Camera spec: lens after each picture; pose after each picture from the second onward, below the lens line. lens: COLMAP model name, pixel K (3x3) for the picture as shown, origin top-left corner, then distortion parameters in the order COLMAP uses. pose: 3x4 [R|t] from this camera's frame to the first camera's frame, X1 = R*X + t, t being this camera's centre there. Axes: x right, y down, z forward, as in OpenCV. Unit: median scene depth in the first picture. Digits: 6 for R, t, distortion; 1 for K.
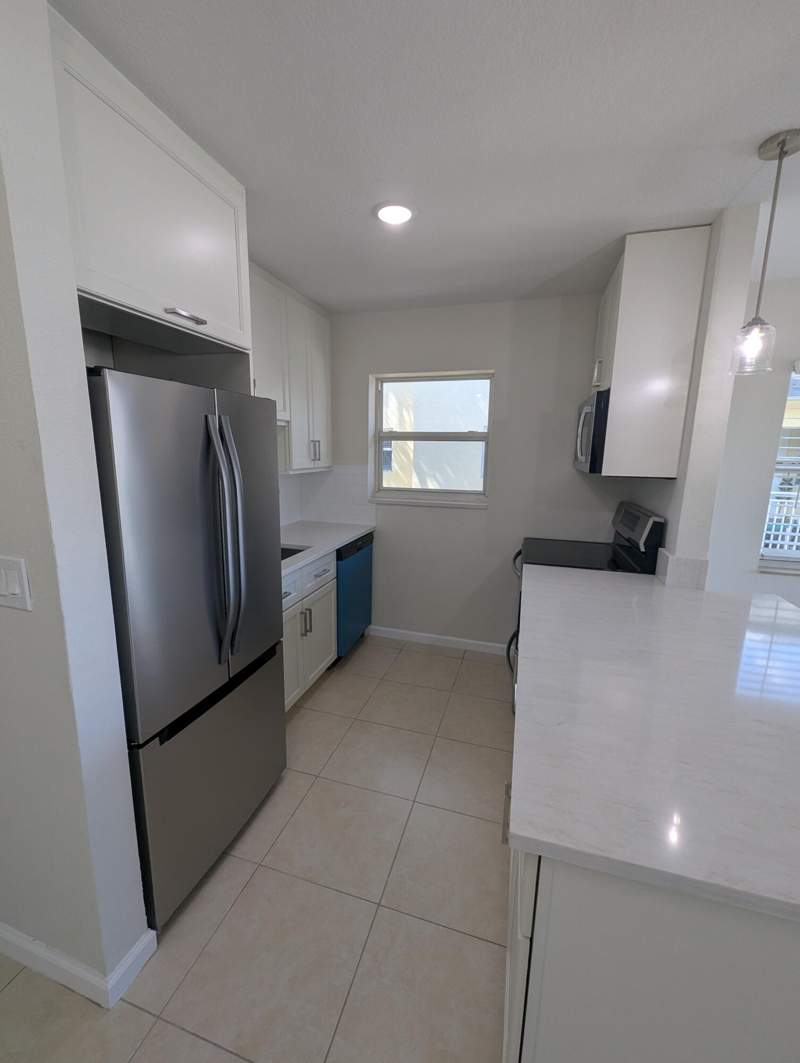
lens RADIAL K [[440.6, 0, 394.5], [0, 440.6, 531.0], [0, 0, 1]] dist [-0.000688, -0.000189]
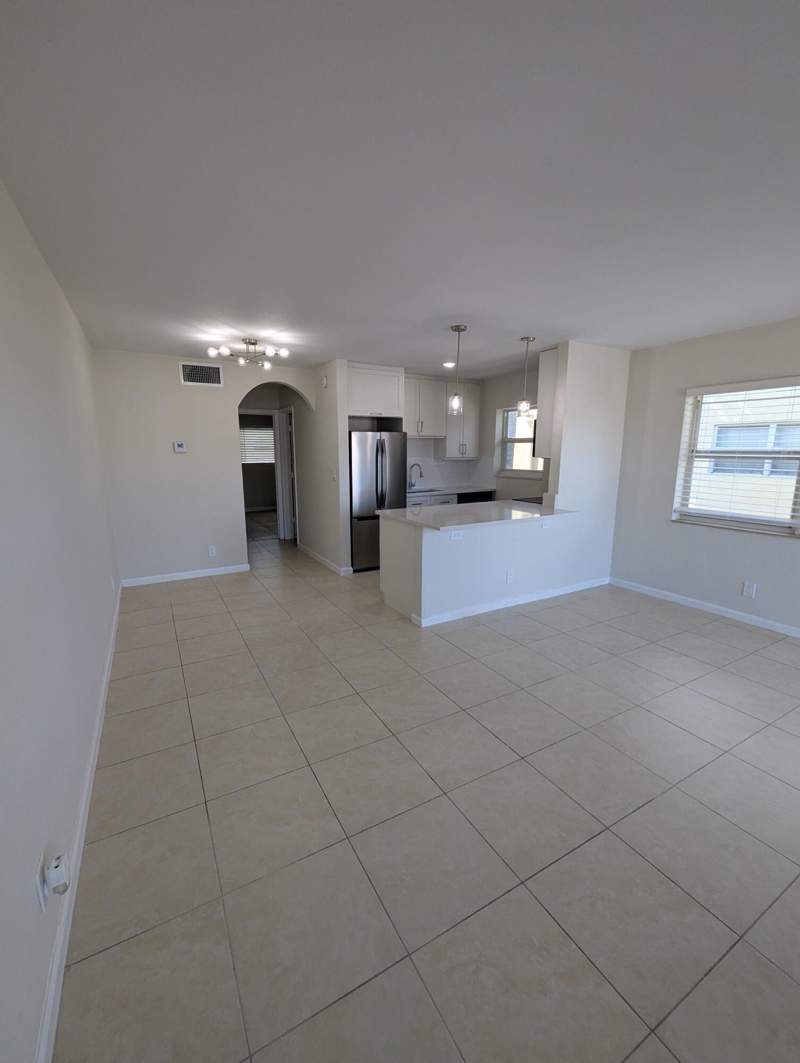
lens RADIAL K [[434.7, 0, 391.9], [0, 434.7, 534.7], [0, 0, 1]] dist [-0.000614, -0.000076]
pose [[0.719004, 0.115281, -0.685378, 1.042257], [-0.113283, 0.992399, 0.048081, 0.160488], [0.685711, 0.043071, 0.726598, -0.718992]]
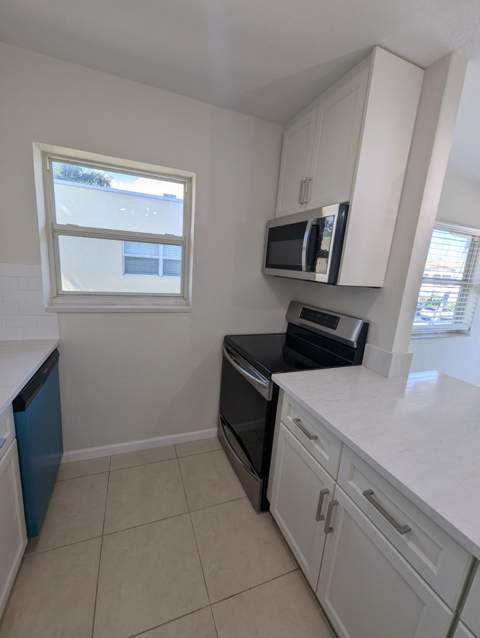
lens RADIAL K [[264.5, 0, 236.7], [0, 264.5, 318.7], [0, 0, 1]] dist [-0.000688, -0.000189]
pose [[0.783314, -0.090122, 0.615059, -0.093883], [0.057033, 0.995681, 0.073257, -0.075754], [-0.619005, -0.022305, 0.785070, 0.457284]]
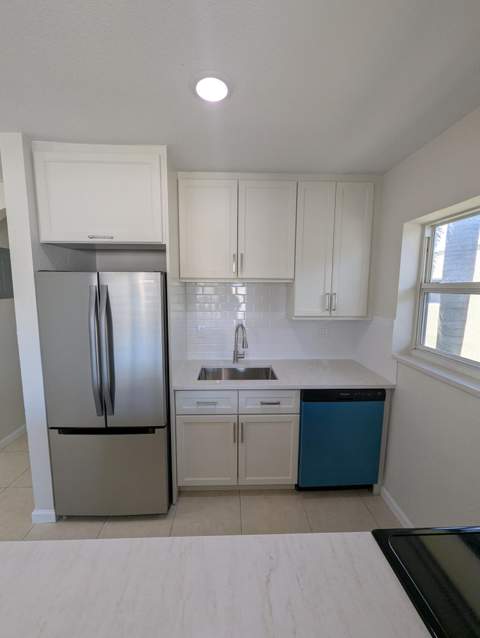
lens RADIAL K [[254.9, 0, 240.0], [0, 254.9, 319.0], [0, 0, 1]] dist [0.000116, 0.000006]
pose [[0.316321, 0.107853, -0.942501, 0.382006], [-0.175939, 0.982950, 0.053433, -0.131928], [0.932194, 0.148921, 0.329903, 0.562935]]
